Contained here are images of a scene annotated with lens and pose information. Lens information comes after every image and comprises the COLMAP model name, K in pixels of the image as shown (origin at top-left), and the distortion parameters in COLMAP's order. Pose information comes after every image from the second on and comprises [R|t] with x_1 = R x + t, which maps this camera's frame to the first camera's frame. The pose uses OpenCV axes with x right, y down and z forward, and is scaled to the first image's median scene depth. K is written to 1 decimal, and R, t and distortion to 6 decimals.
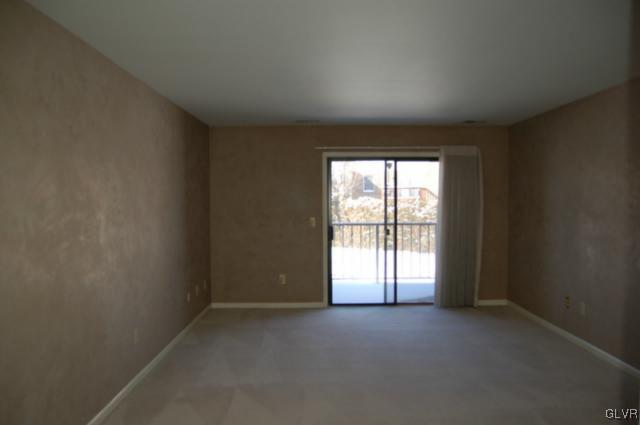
lens RADIAL K [[510.1, 0, 304.5], [0, 510.1, 225.3], [0, 0, 1]] dist [-0.089400, 0.049732]
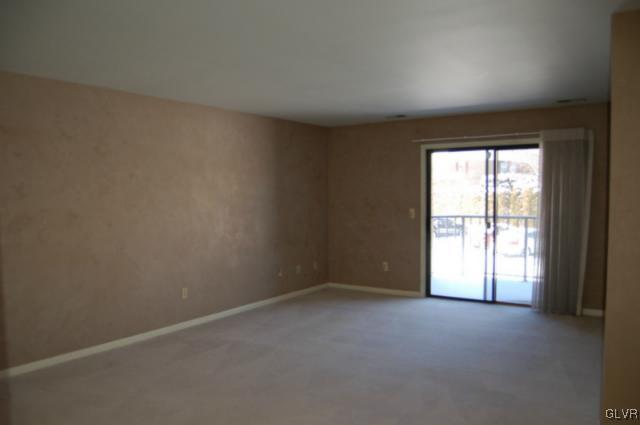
lens RADIAL K [[510.1, 0, 318.3], [0, 510.1, 214.4], [0, 0, 1]] dist [-0.089400, 0.049732]
pose [[0.822525, 0.020256, -0.568368, 0.445182], [-0.021463, 0.999759, 0.004569, -0.004441], [0.568324, 0.008441, 0.822762, 0.047772]]
